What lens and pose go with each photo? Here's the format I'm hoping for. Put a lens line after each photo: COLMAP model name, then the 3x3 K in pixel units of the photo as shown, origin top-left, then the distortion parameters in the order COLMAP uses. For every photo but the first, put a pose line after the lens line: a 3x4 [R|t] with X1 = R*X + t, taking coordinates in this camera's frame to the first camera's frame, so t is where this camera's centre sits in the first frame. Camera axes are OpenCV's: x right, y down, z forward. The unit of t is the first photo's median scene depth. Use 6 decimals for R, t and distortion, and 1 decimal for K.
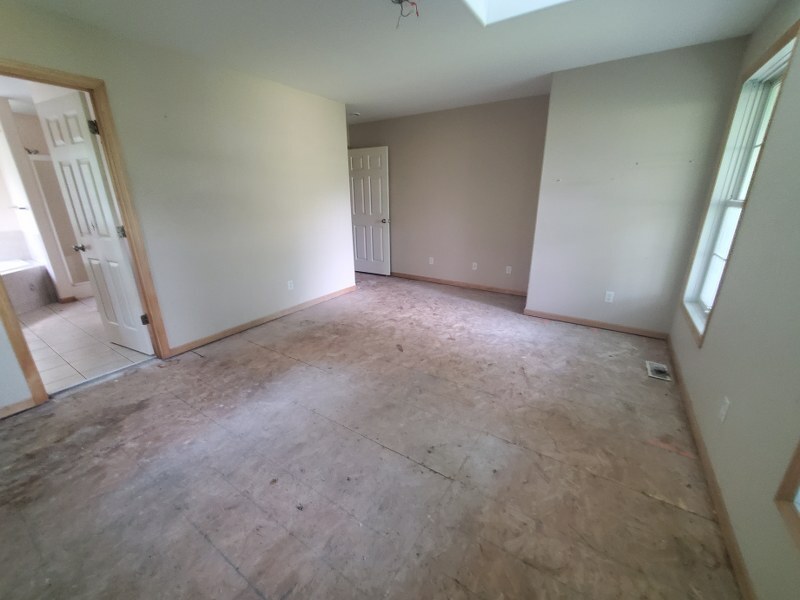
lens RADIAL K [[320.6, 0, 399.5], [0, 320.6, 297.8], [0, 0, 1]] dist [-0.003101, -0.001440]
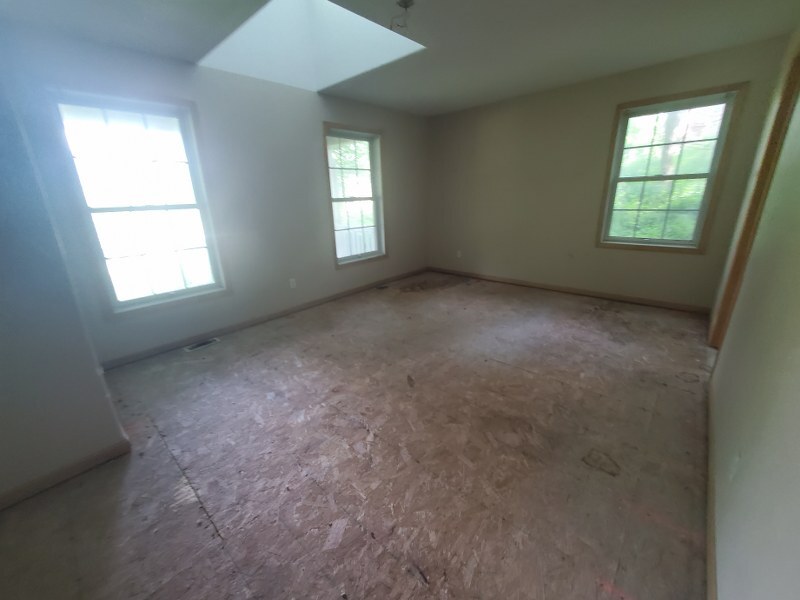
lens RADIAL K [[320.6, 0, 400.2], [0, 320.6, 298.4], [0, 0, 1]] dist [-0.003101, -0.001440]
pose [[-0.987477, -0.009267, 0.157489, -0.132206], [0.084568, 0.811638, 0.578007, -0.641765], [-0.133180, 0.584087, -0.800690, 2.073944]]
